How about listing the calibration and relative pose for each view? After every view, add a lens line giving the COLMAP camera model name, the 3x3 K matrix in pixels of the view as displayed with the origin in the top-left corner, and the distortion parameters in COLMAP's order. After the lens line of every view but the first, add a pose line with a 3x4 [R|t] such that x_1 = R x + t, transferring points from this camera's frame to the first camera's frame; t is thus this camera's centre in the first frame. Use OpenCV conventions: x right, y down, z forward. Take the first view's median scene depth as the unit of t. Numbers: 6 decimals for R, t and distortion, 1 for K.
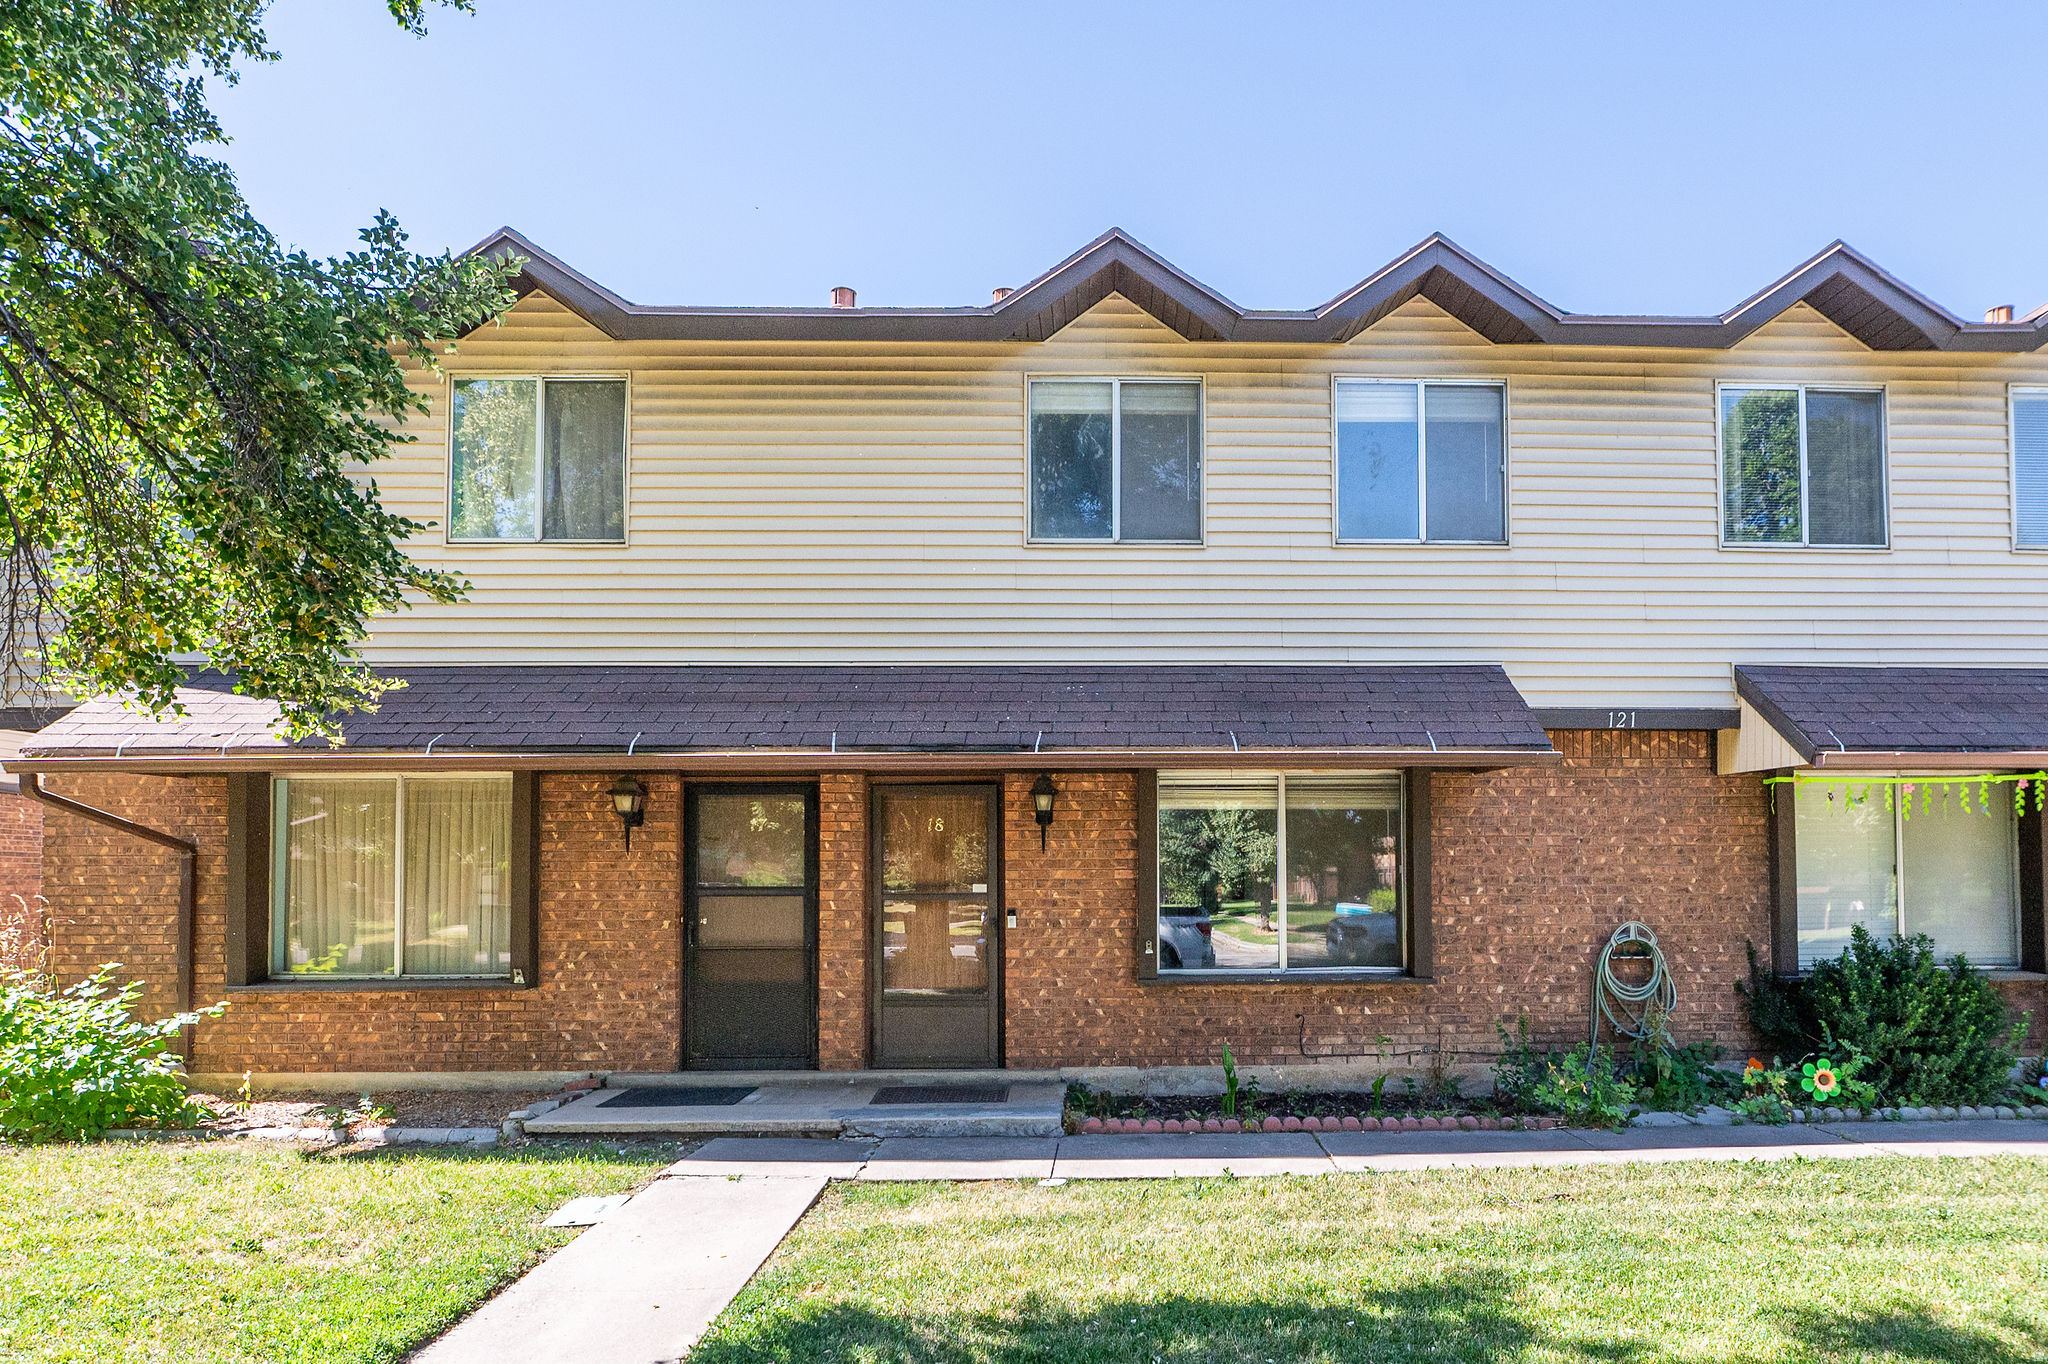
lens RADIAL K [[873.7, 0, 1068.2], [0, 873.7, 685.2], [0, 0, 1]] dist [-0.003749, -0.000036]
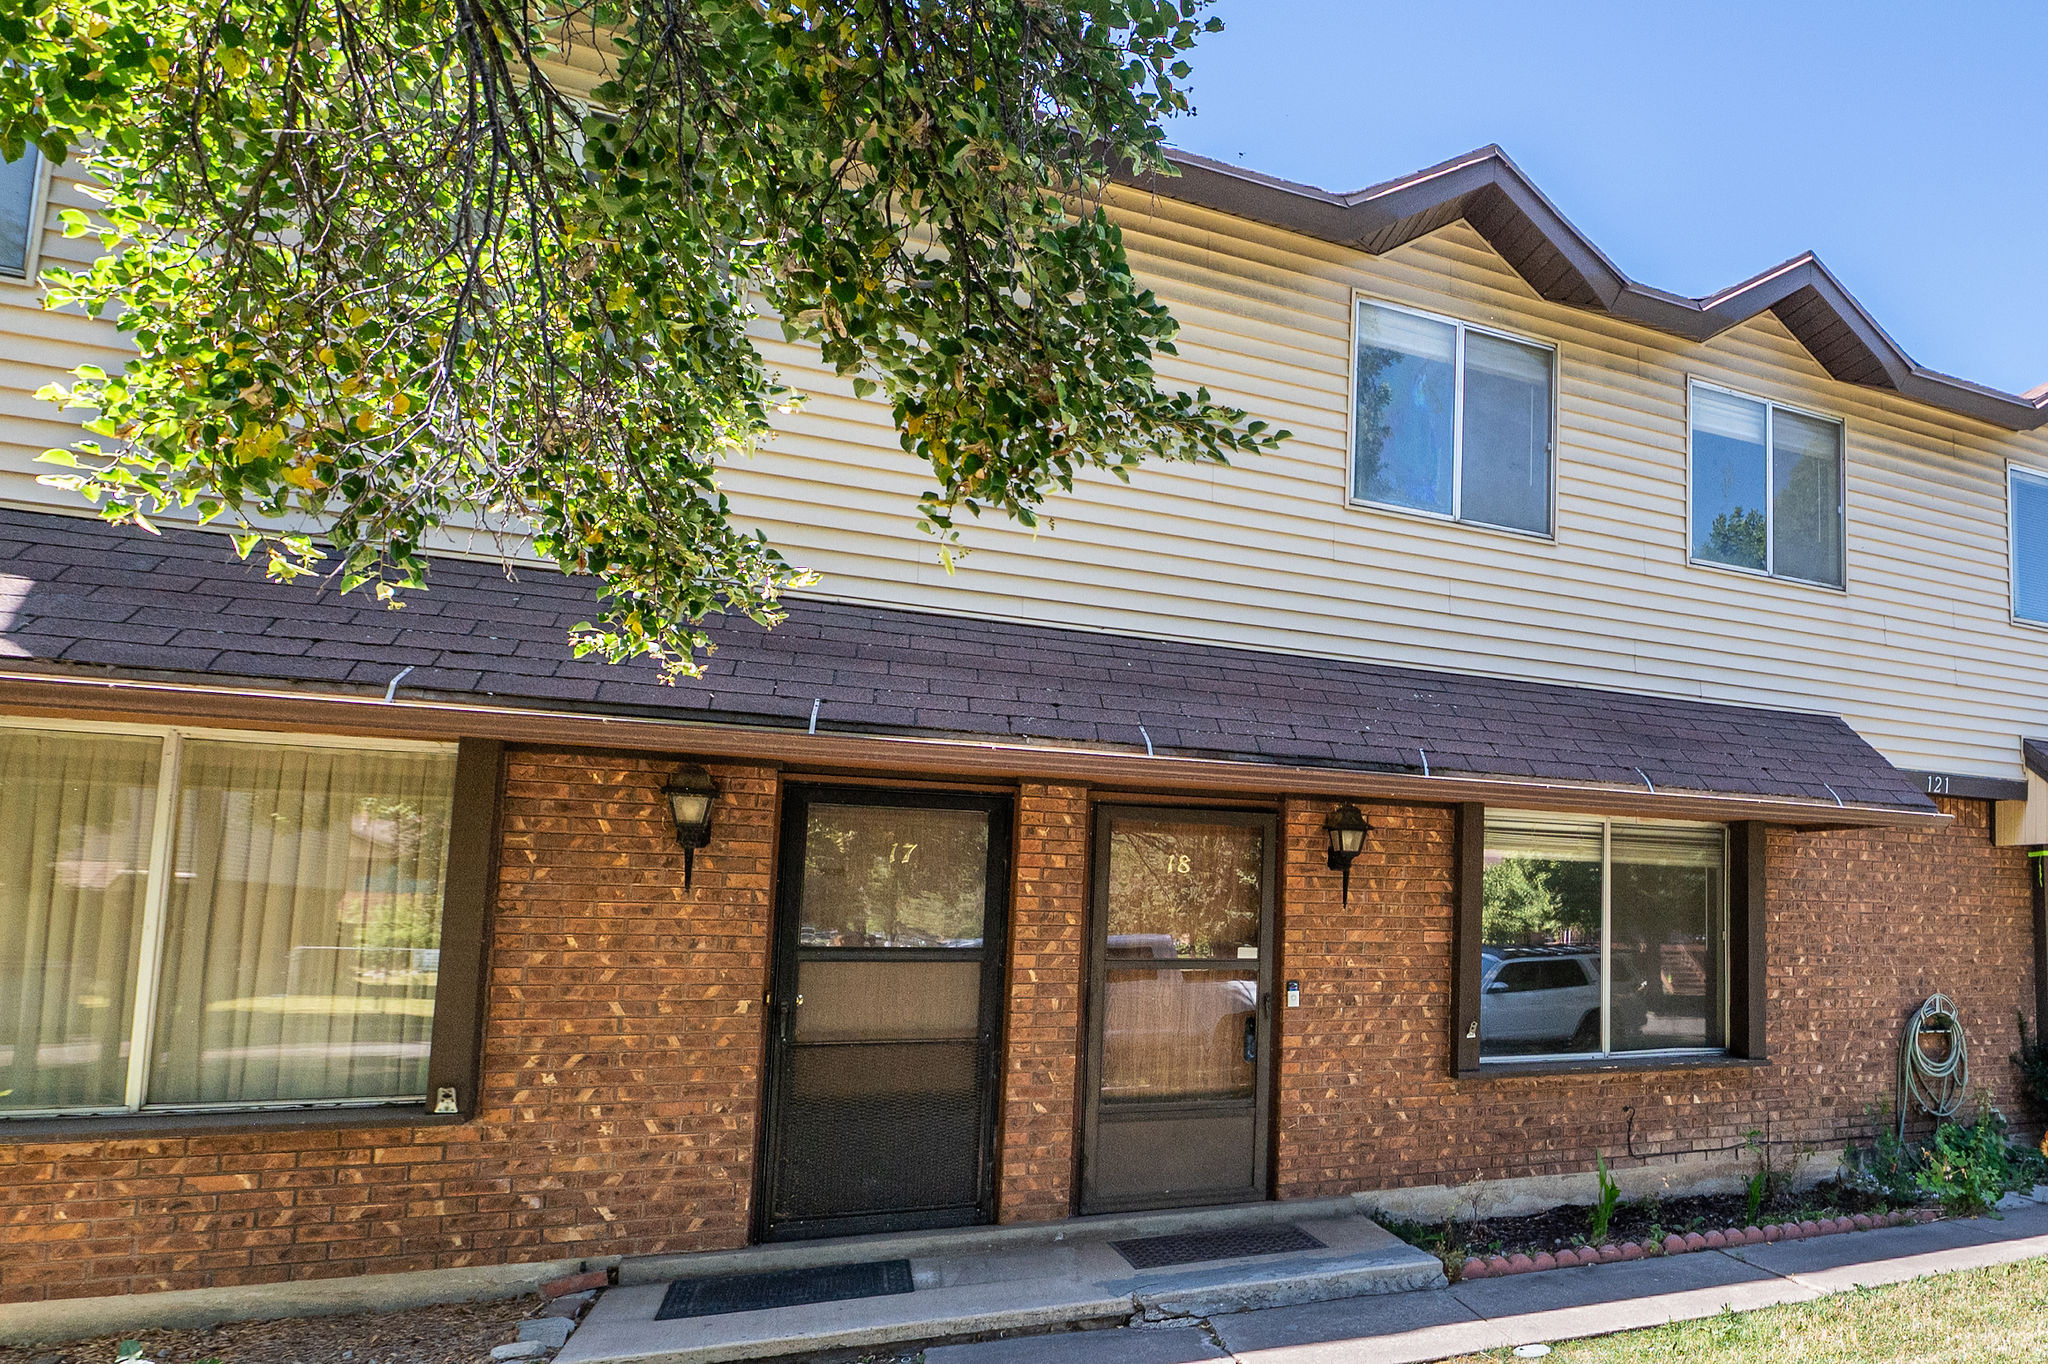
lens RADIAL K [[1059.4, 0, 1024.8], [0, 1059.4, 652.9], [0, 0, 1]] dist [-0.005090, -0.001309]
pose [[0.923608, 0.111893, 0.366646, -0.660415], [-0.096585, 0.993521, -0.059899, 0.054540], [-0.370972, 0.019911, 0.928430, 0.244620]]
